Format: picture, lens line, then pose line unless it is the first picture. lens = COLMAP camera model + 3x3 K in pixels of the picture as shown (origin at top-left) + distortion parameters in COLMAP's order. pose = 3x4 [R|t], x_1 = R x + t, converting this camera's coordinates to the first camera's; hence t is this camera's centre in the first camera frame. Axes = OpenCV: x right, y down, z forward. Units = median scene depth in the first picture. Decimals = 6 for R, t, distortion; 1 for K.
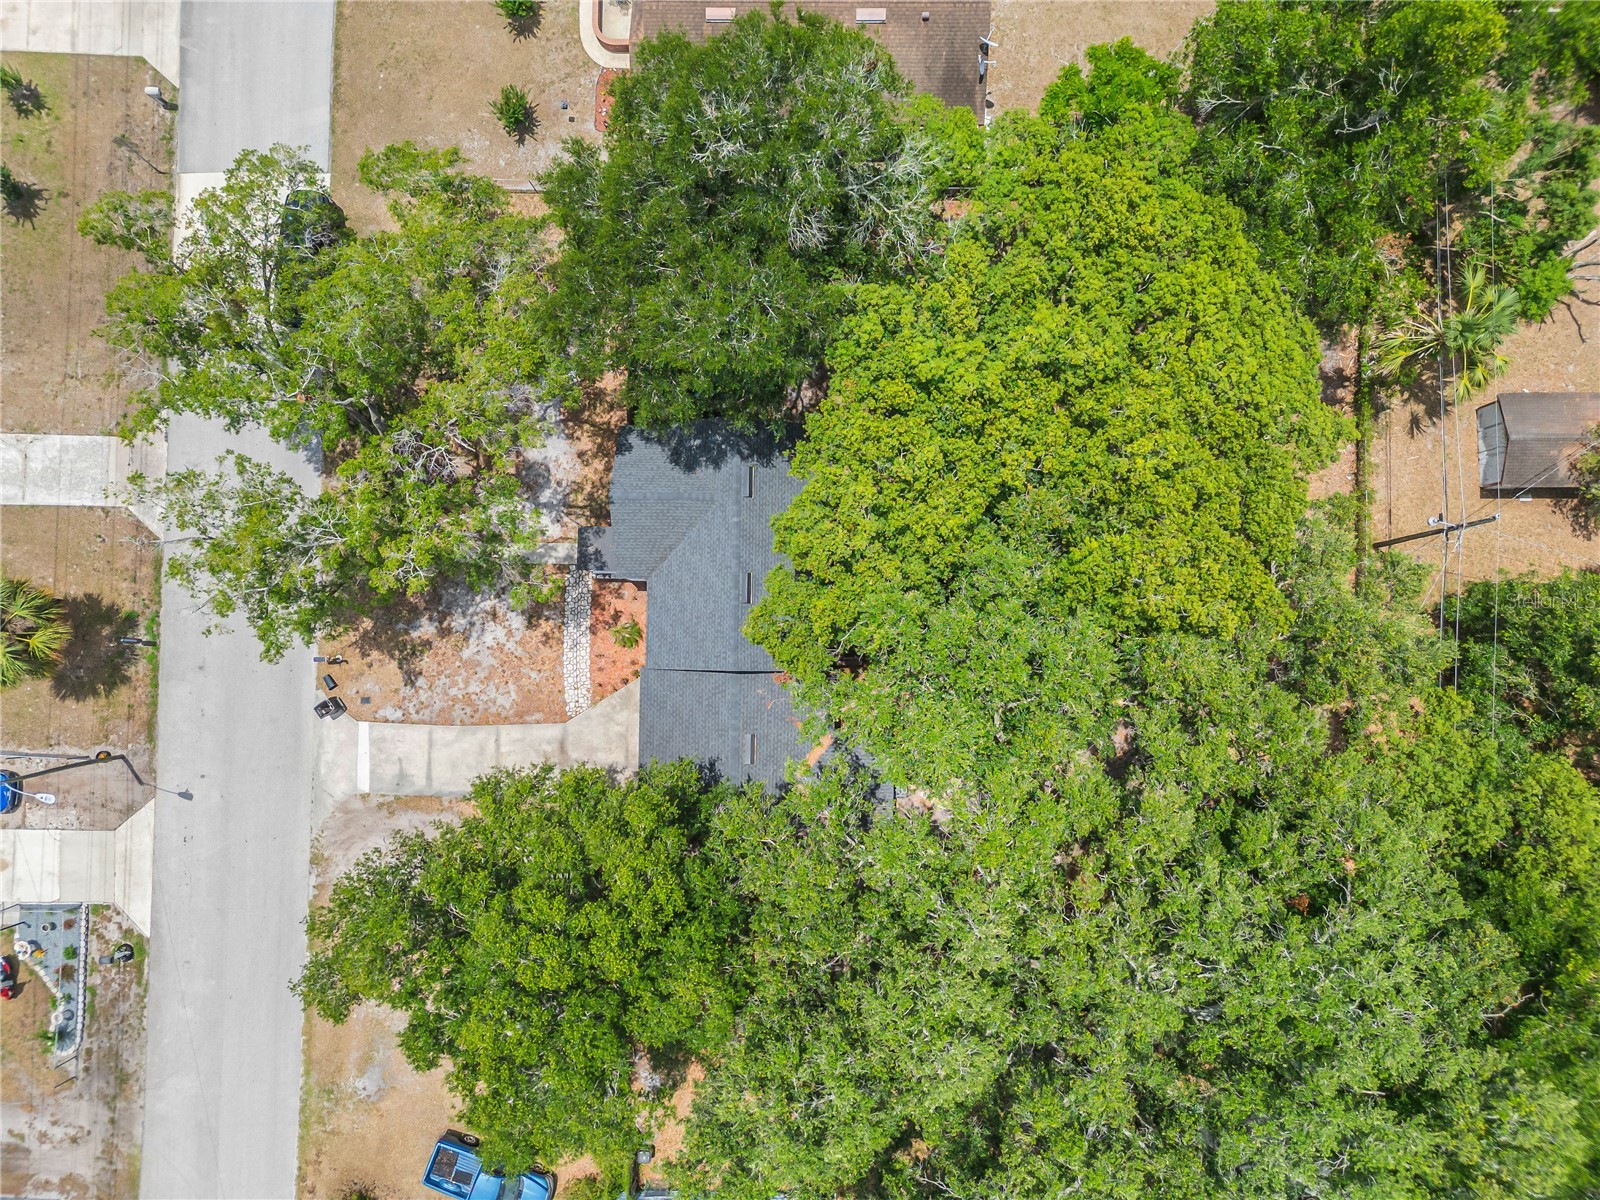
lens RADIAL K [[1166.4, 0, 805.7], [0, 1166.4, 602.8], [0, 0, 1]] dist [0.061240, -0.052777]
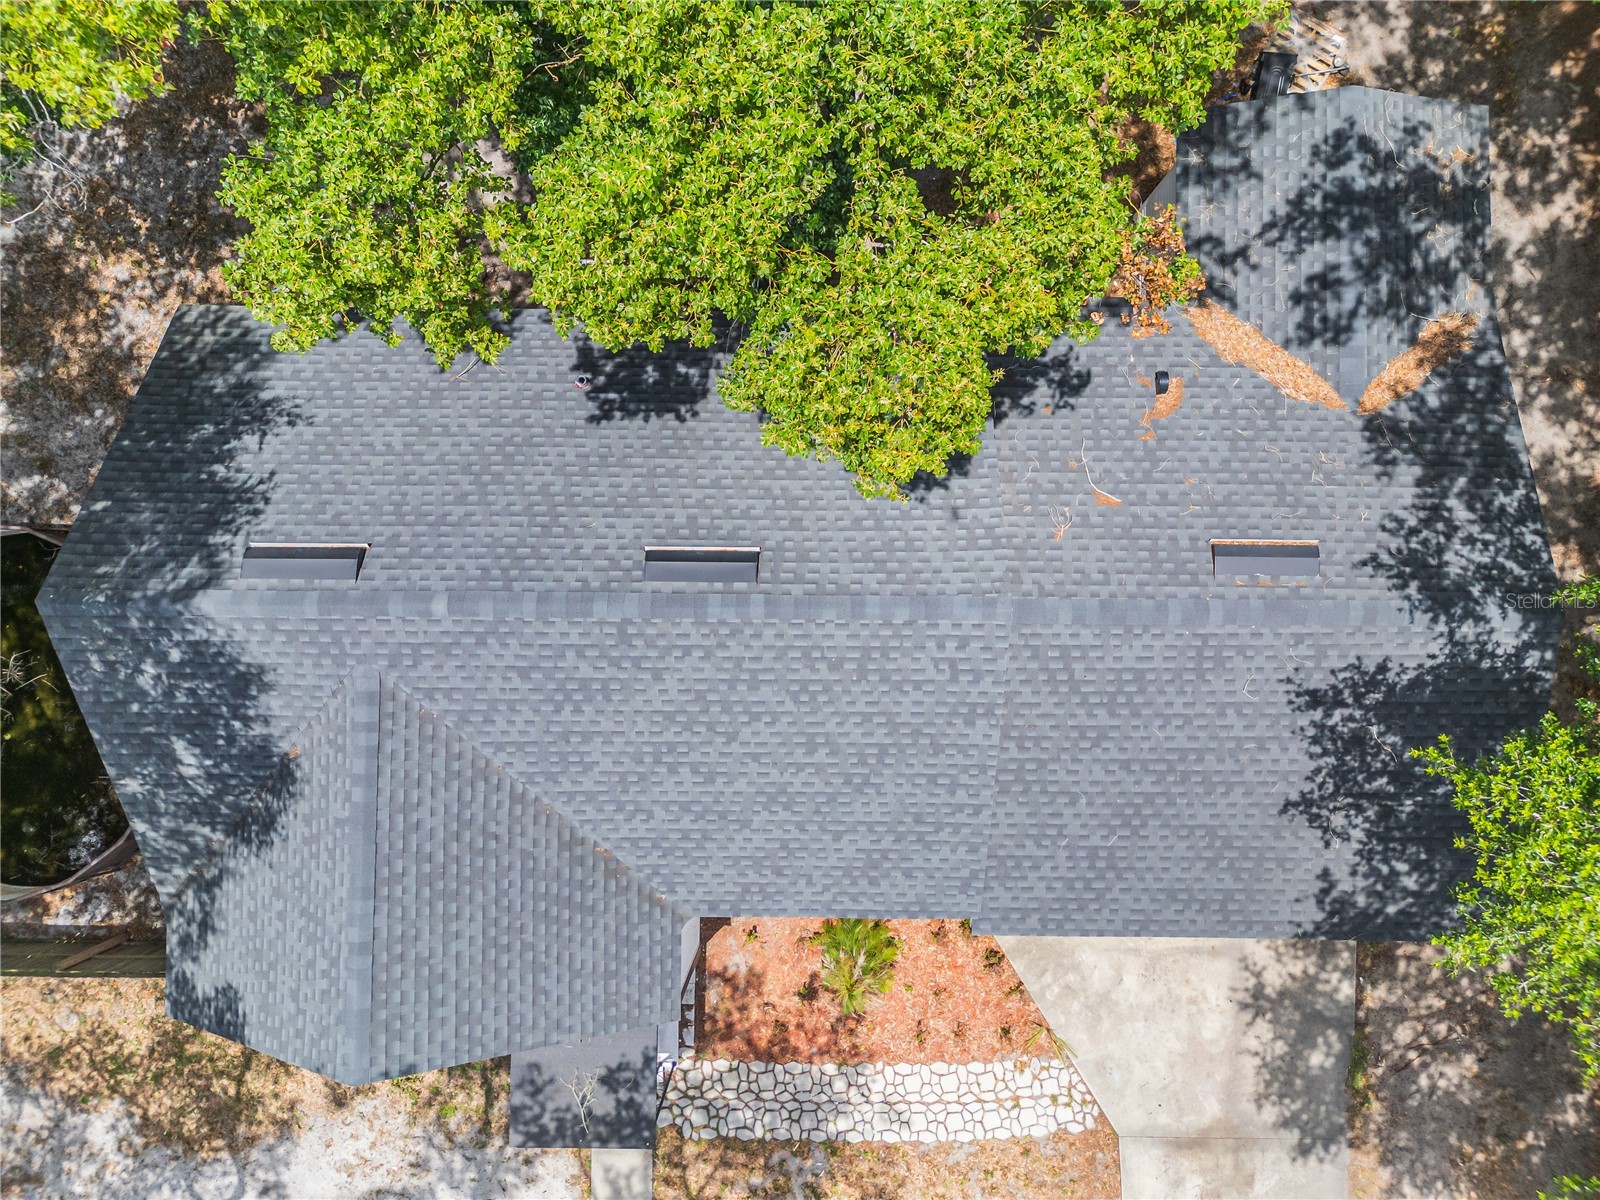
lens RADIAL K [[1166.4, 0, 800.1], [0, 1166.4, 597.0], [0, 0, 1]] dist [0.061240, -0.052777]
pose [[-0.008343, -0.999248, 0.037866, -0.061257], [0.999762, -0.007572, 0.020450, 0.004023], [-0.020148, 0.038028, 0.999074, 0.658802]]
